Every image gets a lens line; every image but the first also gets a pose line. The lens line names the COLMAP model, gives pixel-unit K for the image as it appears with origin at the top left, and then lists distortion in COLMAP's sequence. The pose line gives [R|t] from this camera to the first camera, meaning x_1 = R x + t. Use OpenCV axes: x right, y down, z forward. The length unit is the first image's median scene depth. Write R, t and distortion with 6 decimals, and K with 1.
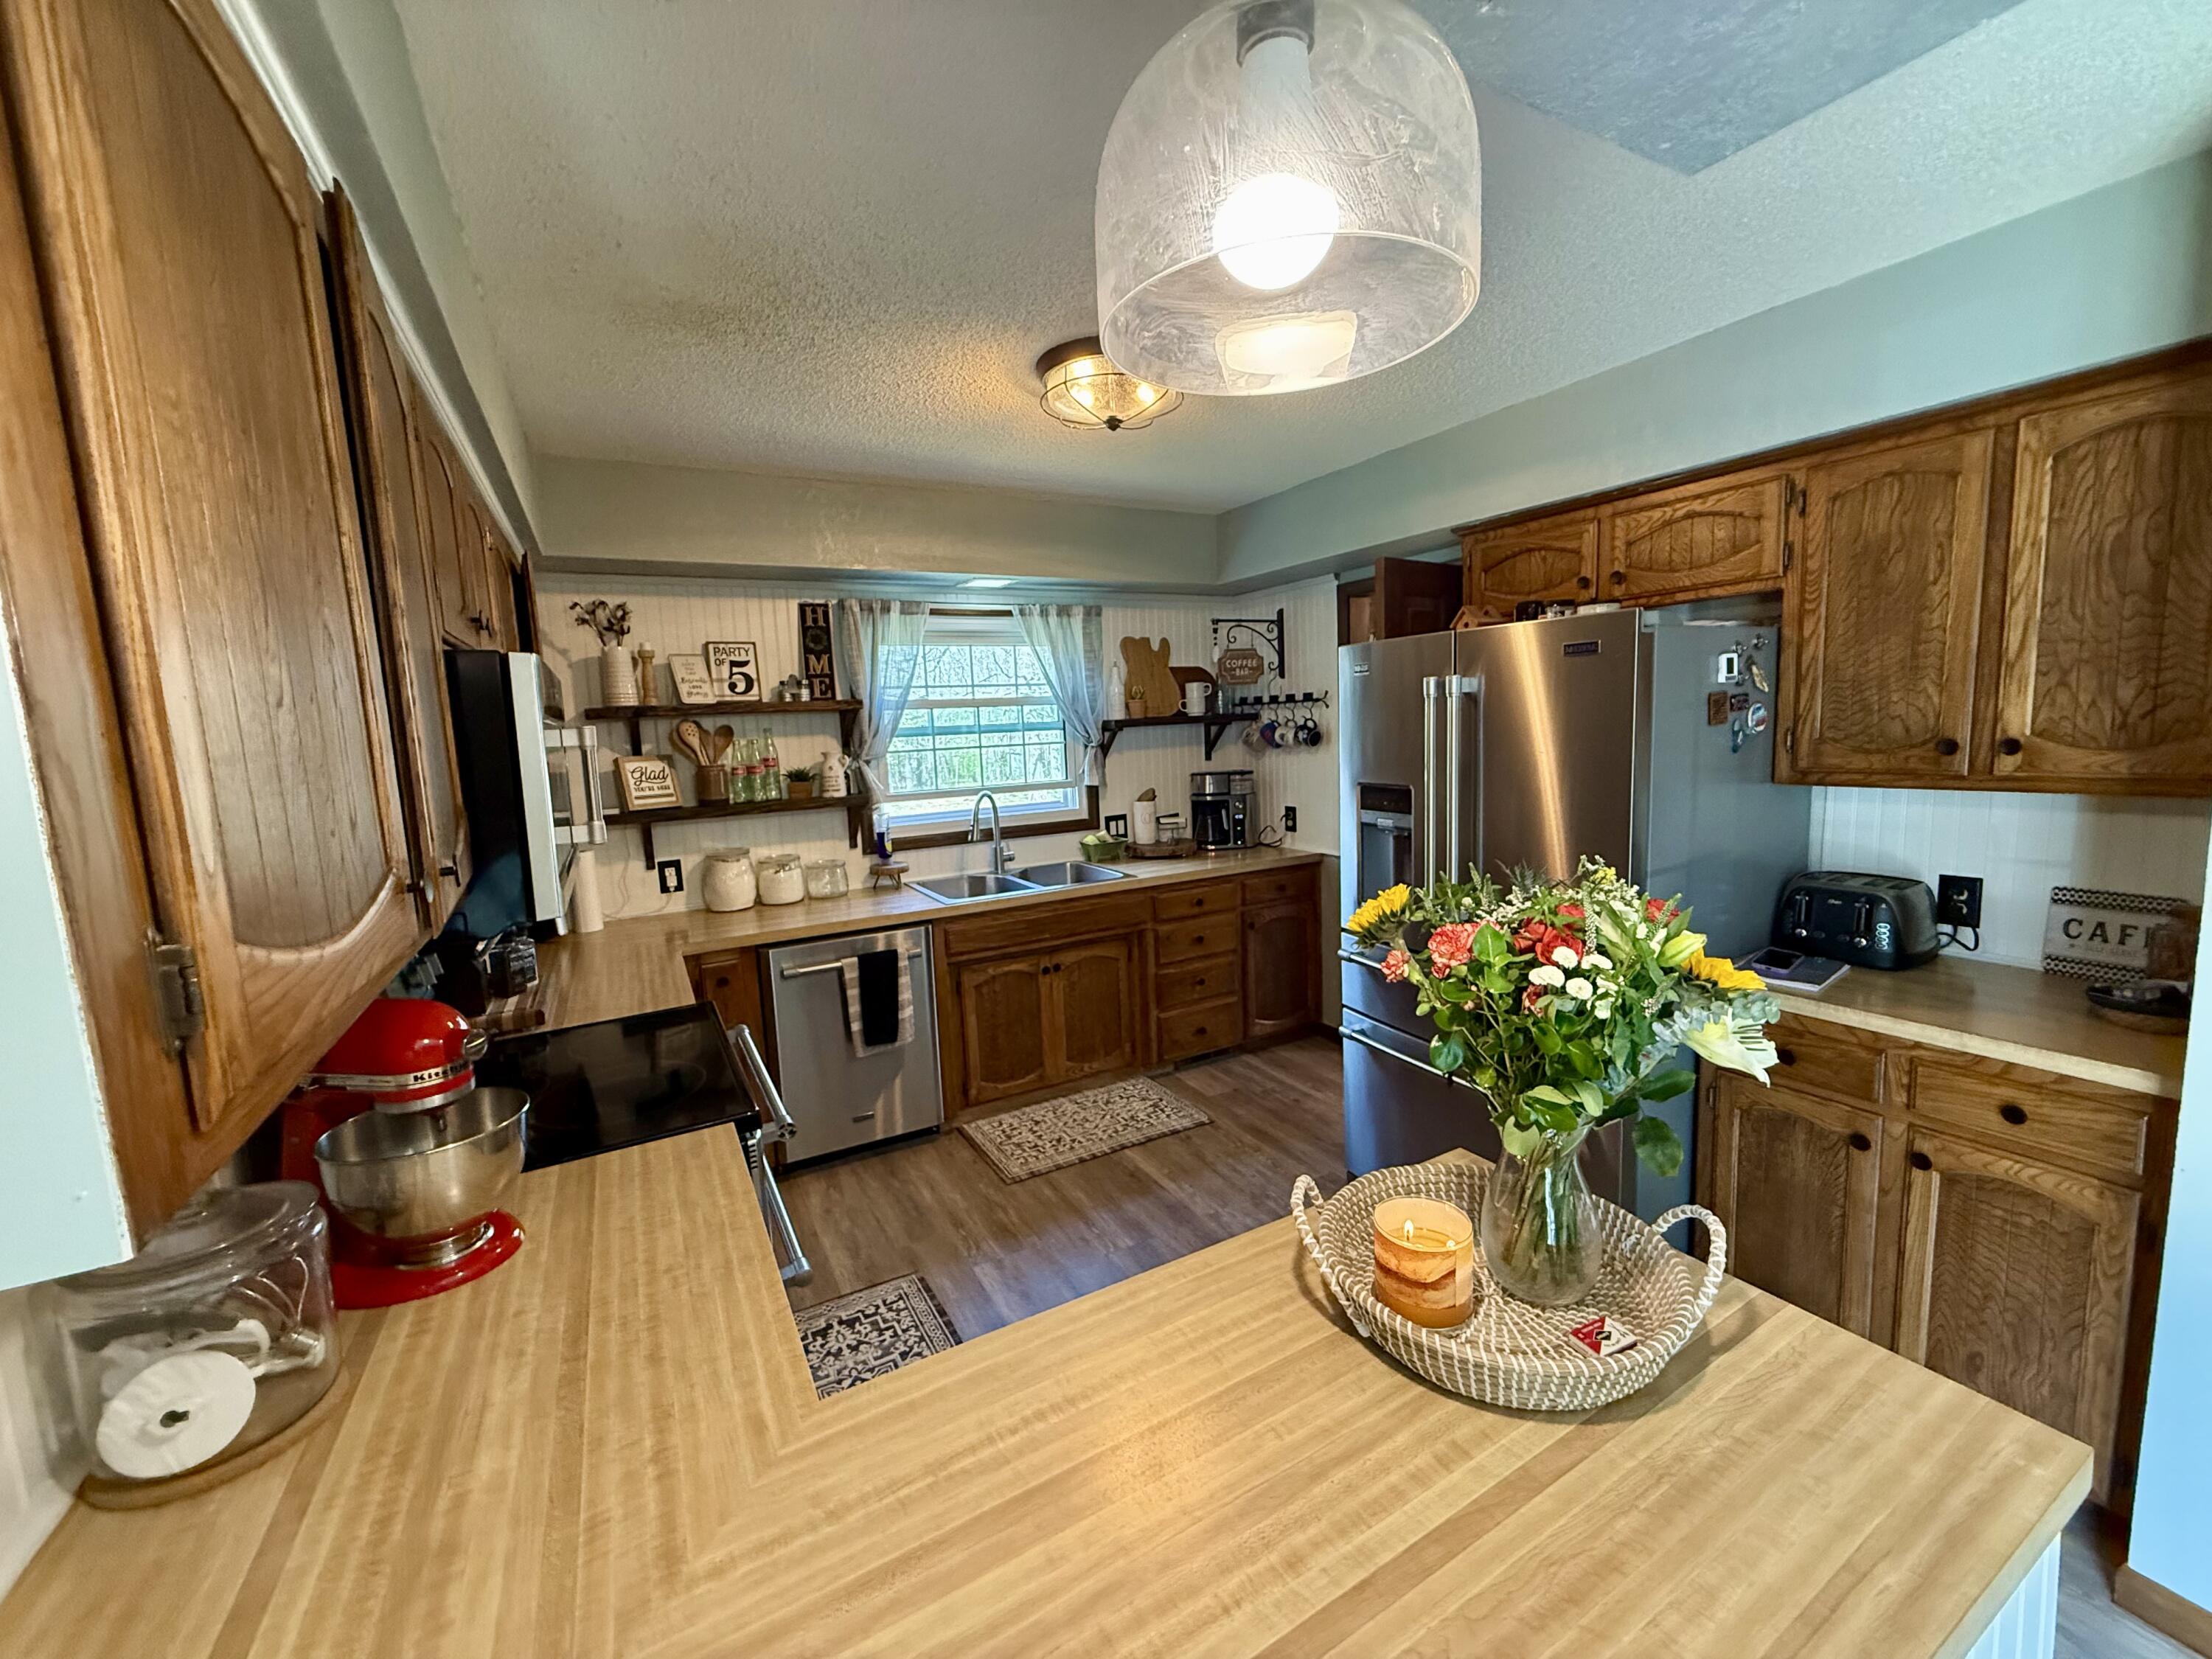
lens RADIAL K [[882.2, 0, 1100.7], [0, 882.2, 827.2], [0, 0, 1]] dist [0.006818, 0.000009]
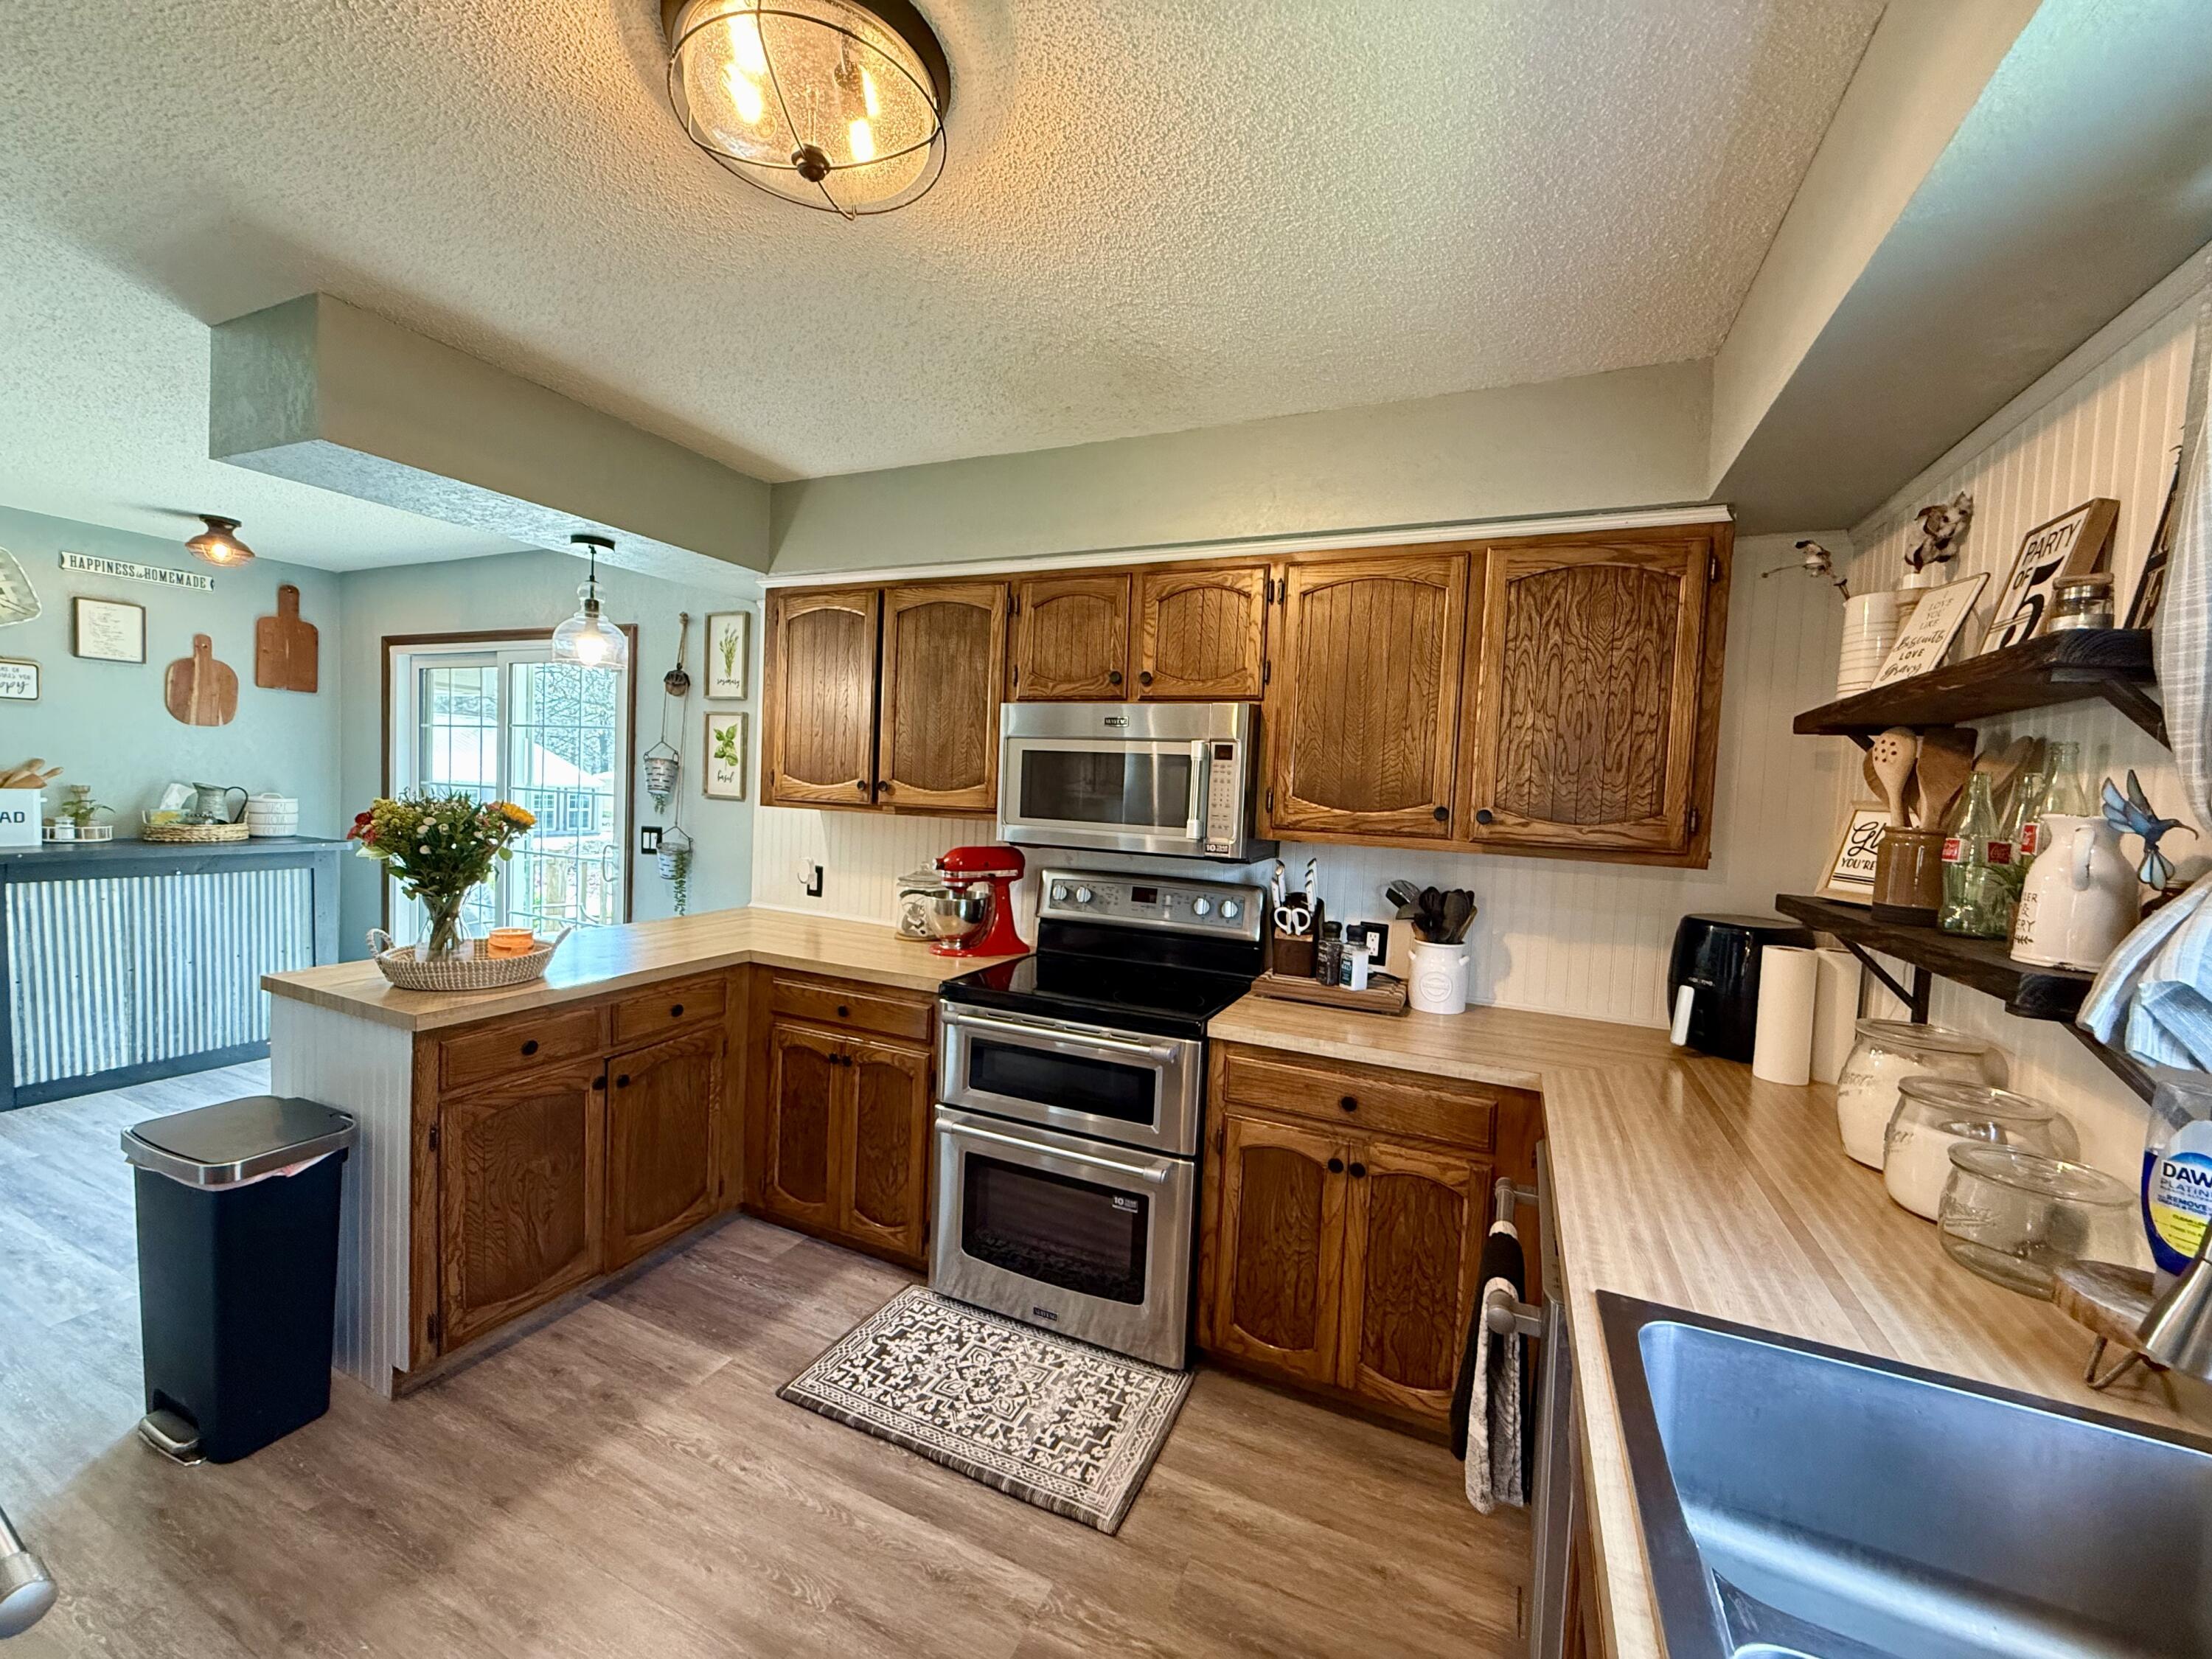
lens RADIAL K [[882.2, 0, 1100.7], [0, 882.2, 827.2], [0, 0, 1]] dist [0.006818, 0.000009]
pose [[-0.801480, 0.038251, -0.596798, 0.140079], [-0.078892, 0.982468, 0.168919, -0.107736], [0.592796, 0.182467, -0.784410, 1.073452]]
